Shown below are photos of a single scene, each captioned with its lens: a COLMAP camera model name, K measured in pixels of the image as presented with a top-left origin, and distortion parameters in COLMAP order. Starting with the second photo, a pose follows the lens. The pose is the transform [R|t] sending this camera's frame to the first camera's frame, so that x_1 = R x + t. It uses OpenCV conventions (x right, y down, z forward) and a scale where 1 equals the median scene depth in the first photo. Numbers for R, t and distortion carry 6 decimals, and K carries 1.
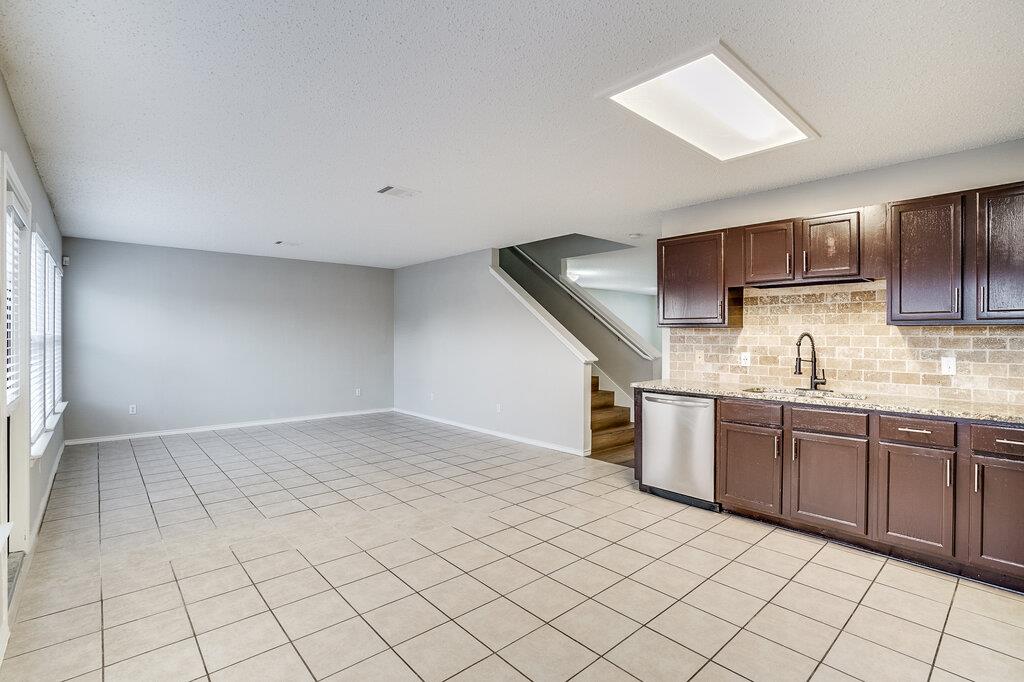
lens RADIAL K [[486.2, 0, 506.0], [0, 486.2, 336.7], [0, 0, 1]] dist [-0.025630, 0.002049]
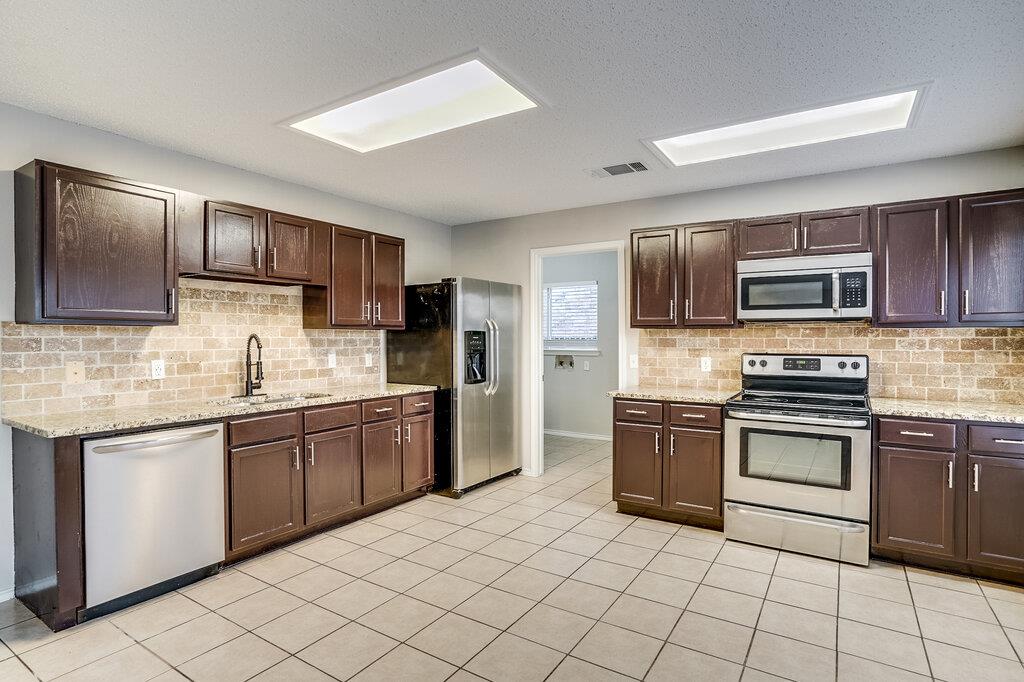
lens RADIAL K [[519.3, 0, 502.5], [0, 519.3, 340.0], [0, 0, 1]] dist [-0.027498, 0.003345]
pose [[-0.265823, -0.006970, 0.963997, -0.426530], [0.002615, 0.999965, 0.007951, -0.003429], [-0.964018, 0.004635, -0.265795, 0.754754]]
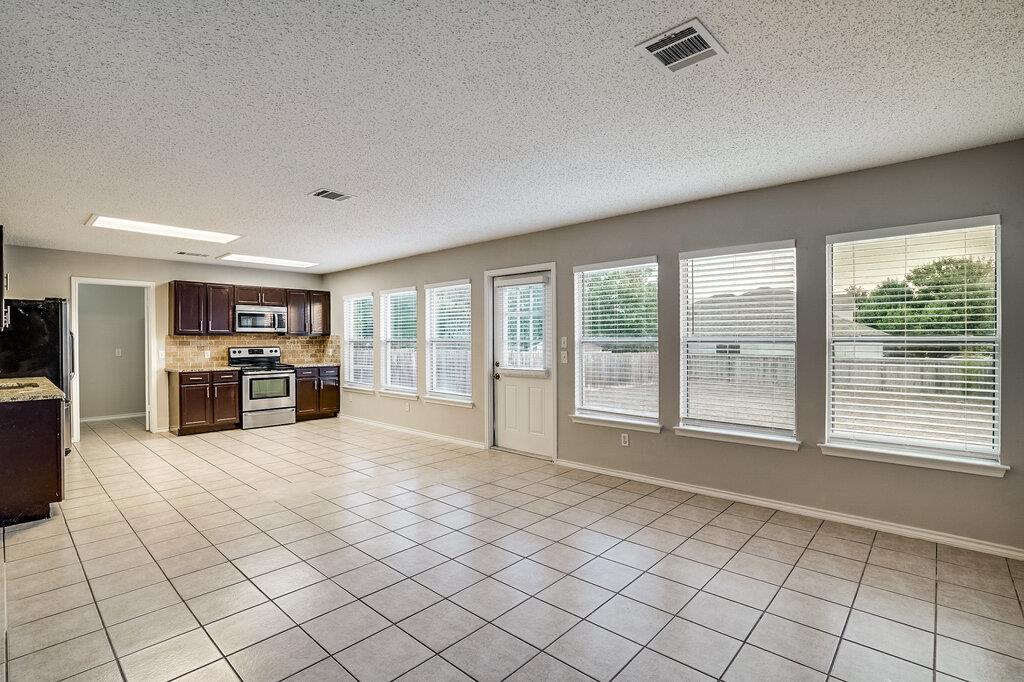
lens RADIAL K [[486.2, 0, 505.0], [0, 486.2, 344.5], [0, 0, 1]] dist [-0.025630, 0.002049]
pose [[-0.995909, 0.004113, -0.090266, -0.523102], [0.002821, 0.999892, 0.014441, -0.006036], [0.090315, 0.014127, -0.995813, 2.156687]]
